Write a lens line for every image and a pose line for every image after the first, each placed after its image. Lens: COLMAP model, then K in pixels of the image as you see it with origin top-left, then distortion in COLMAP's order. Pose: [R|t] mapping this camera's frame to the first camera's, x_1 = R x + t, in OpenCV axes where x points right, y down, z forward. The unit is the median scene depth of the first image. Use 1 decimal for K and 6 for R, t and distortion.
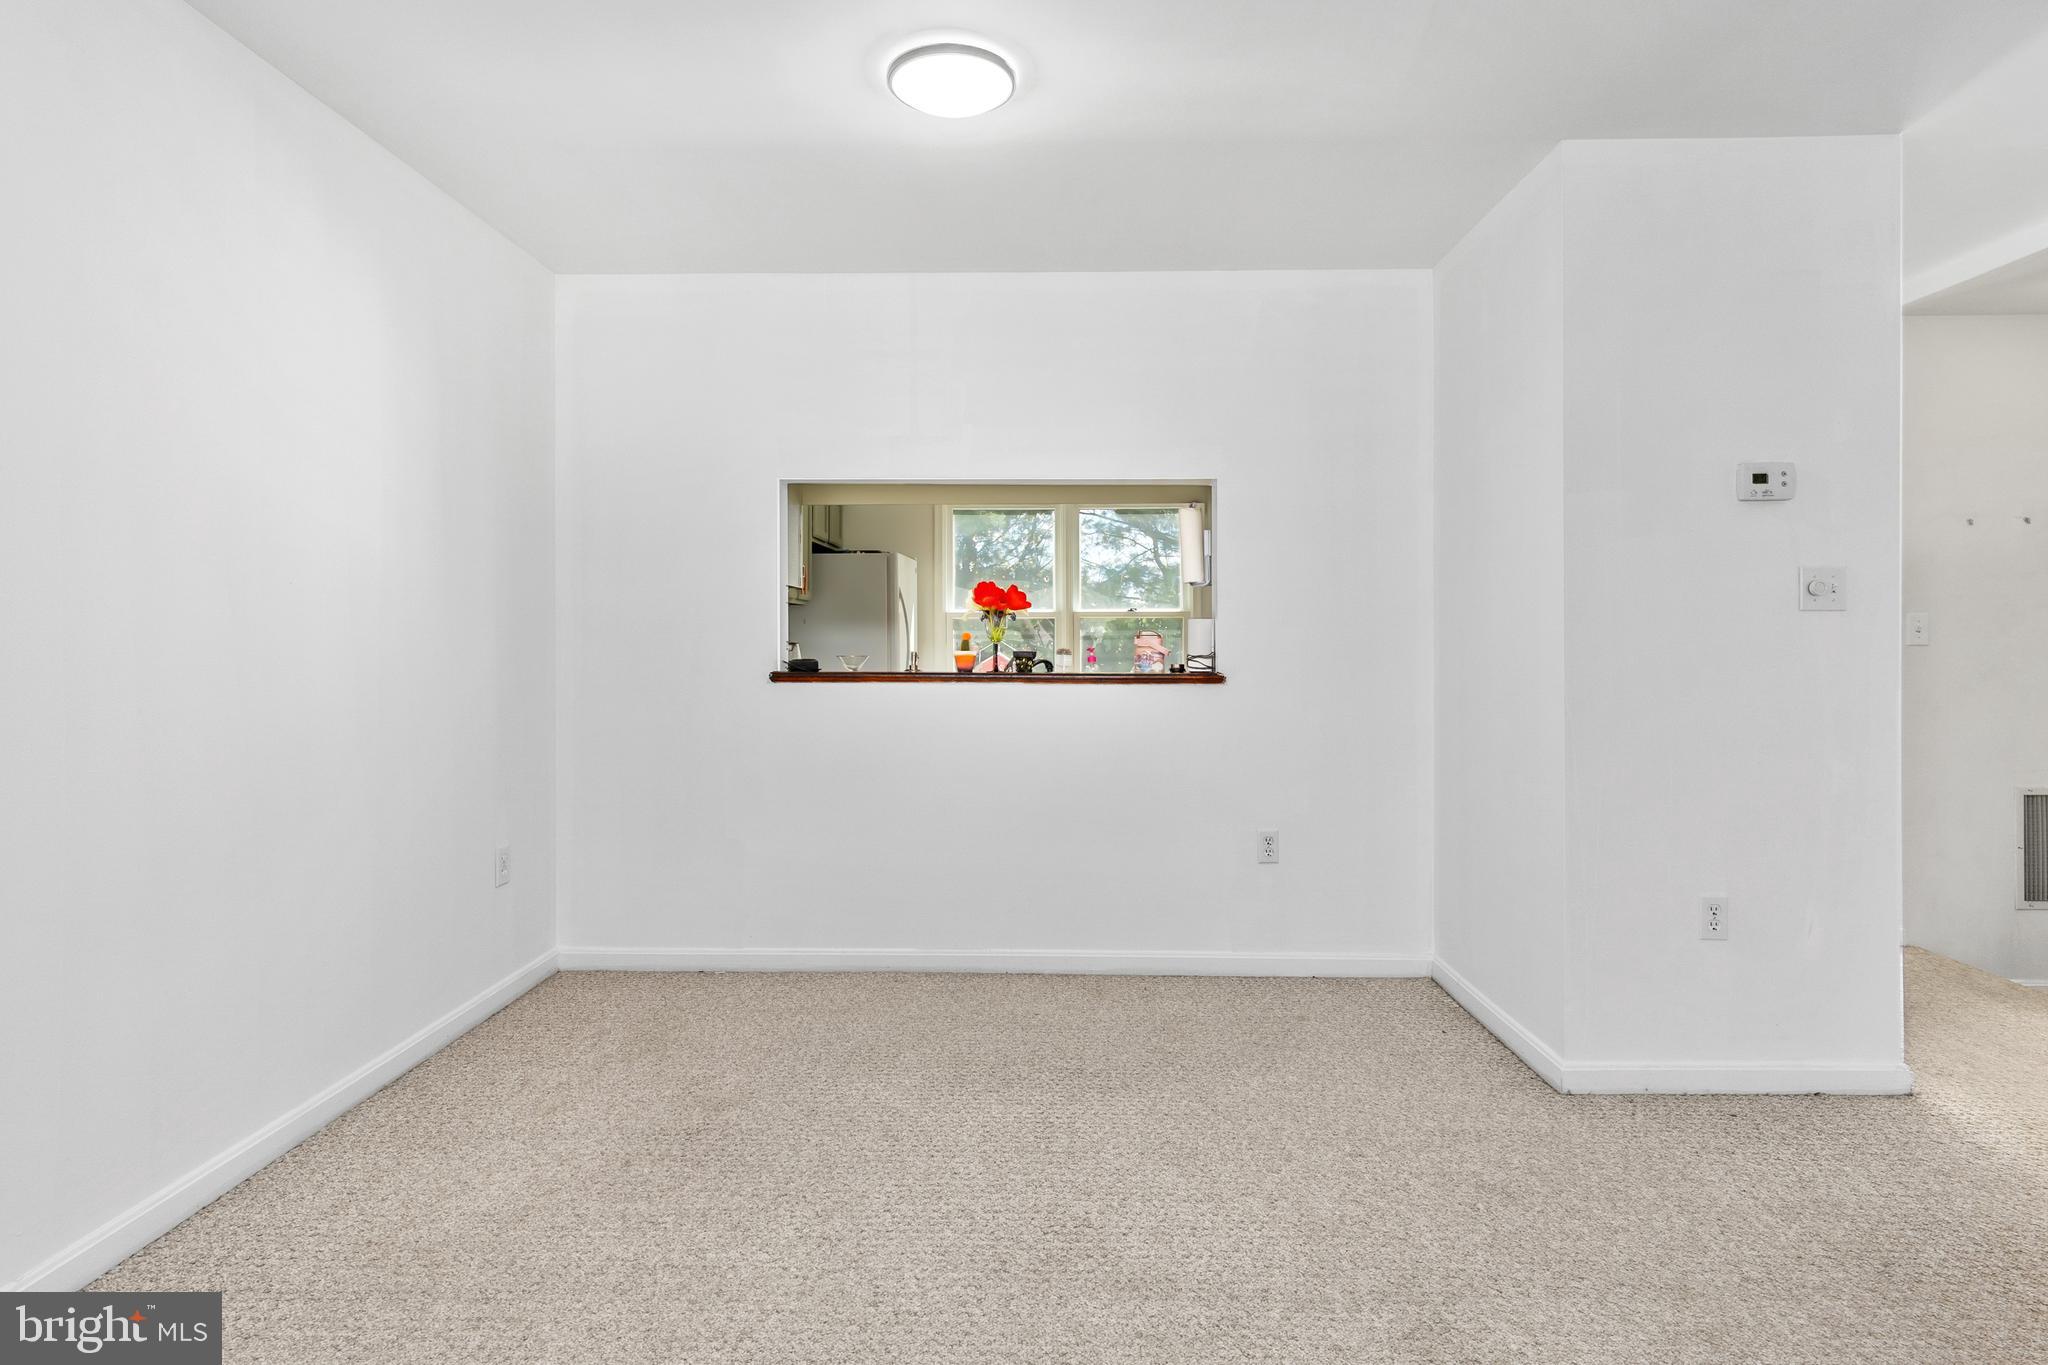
lens RADIAL K [[1086.5, 0, 1028.2], [0, 1086.5, 638.0], [0, 0, 1]] dist [0.005888, 0.001101]
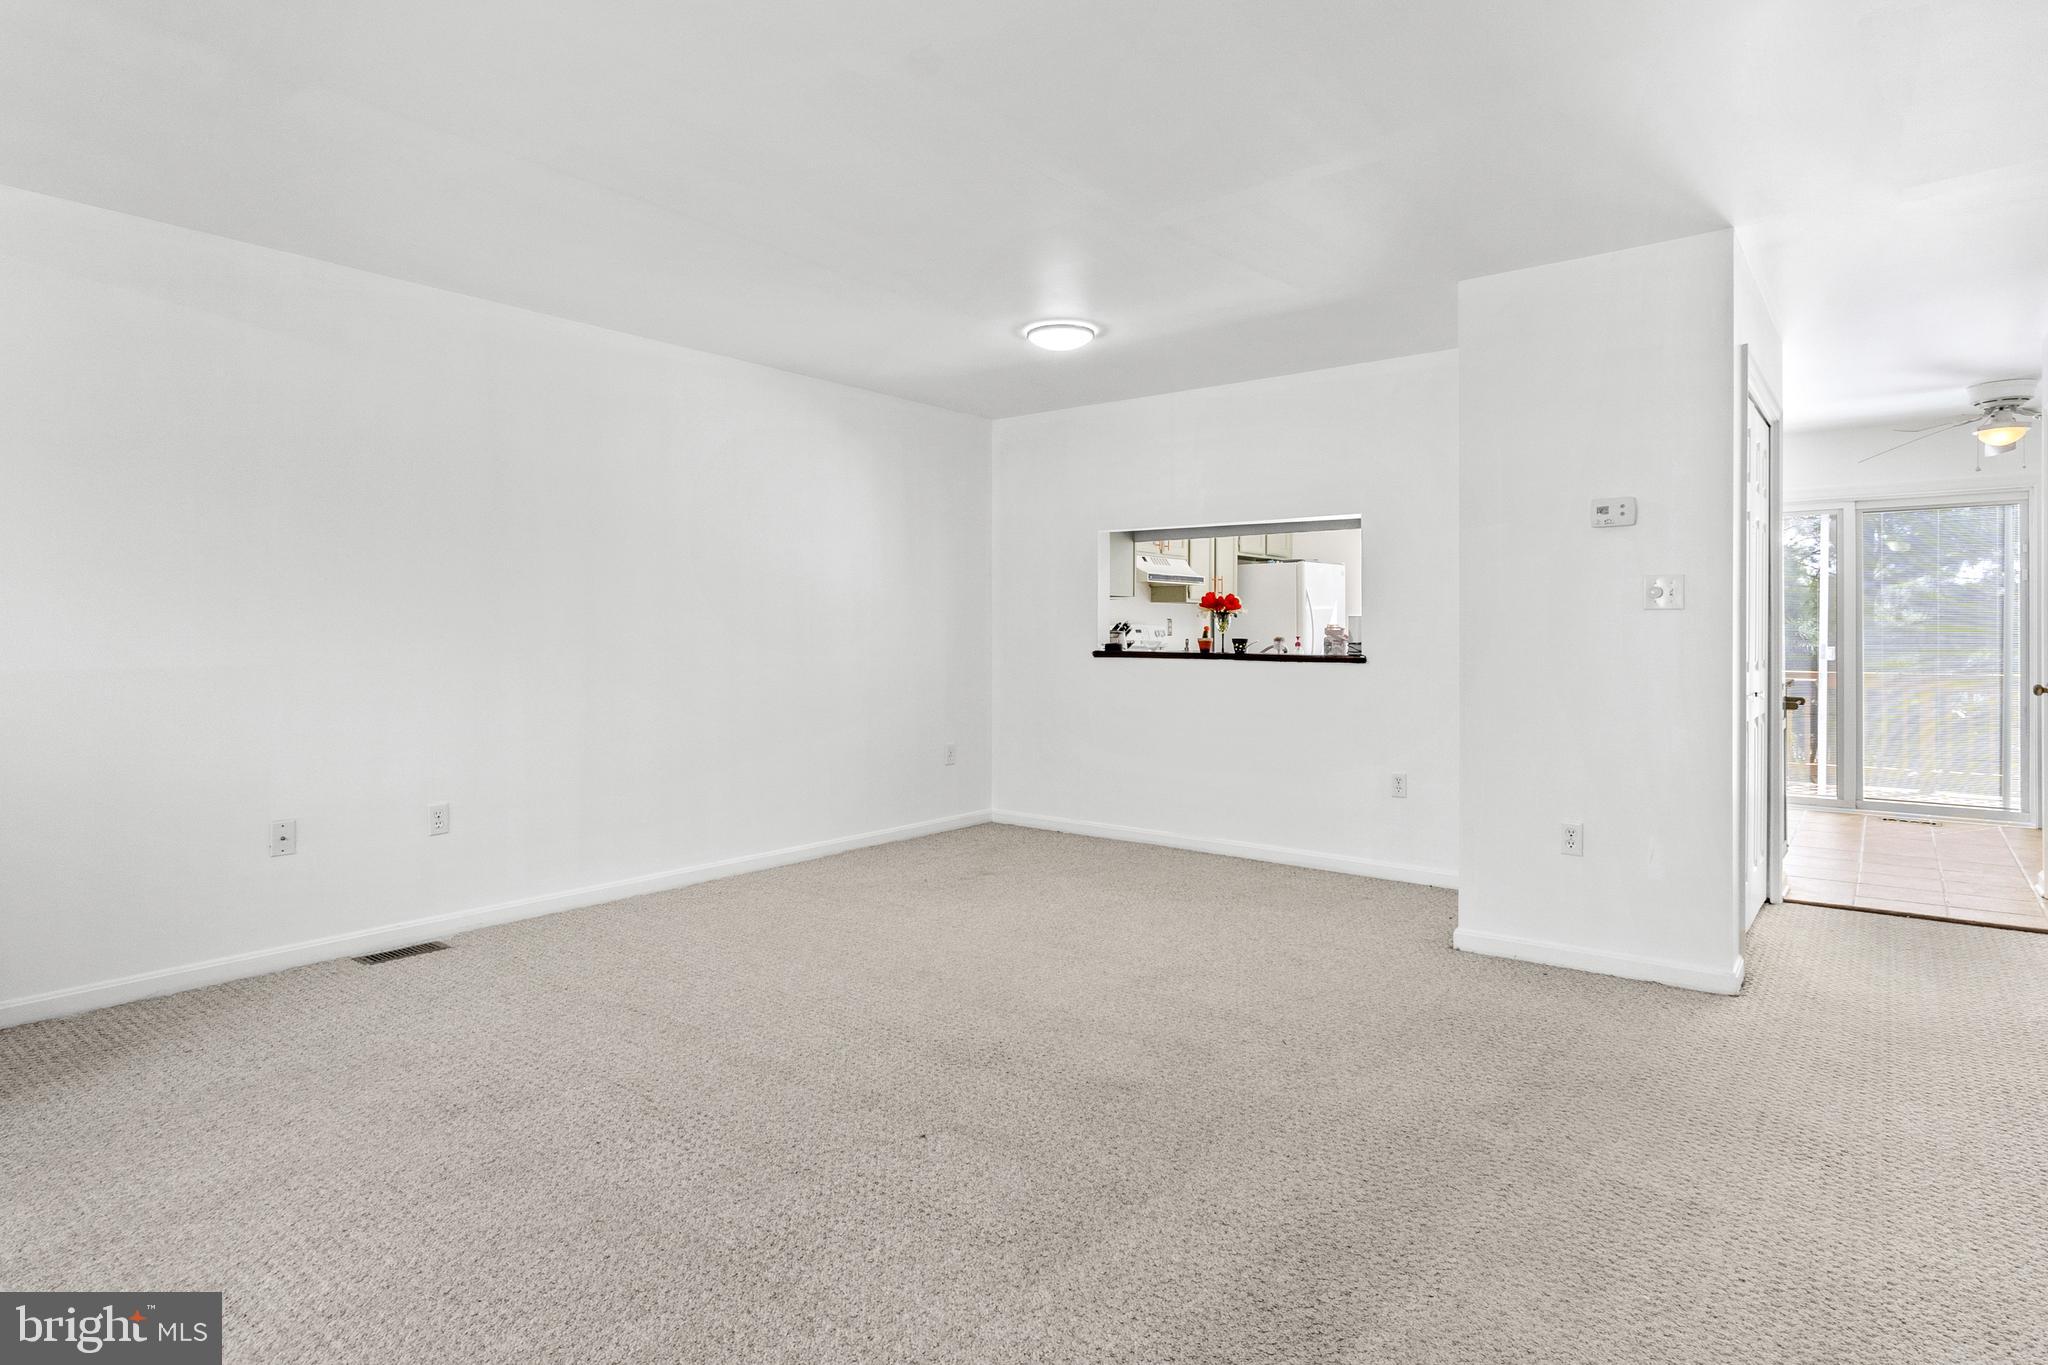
lens RADIAL K [[1086.5, 0, 1028.2], [0, 1086.5, 638.0], [0, 0, 1]] dist [0.005888, 0.001101]
pose [[0.799380, 0.004515, -0.600809, 0.662483], [0.002335, 0.999941, 0.010621, -0.005081], [0.600821, -0.009893, 0.799322, -0.349008]]
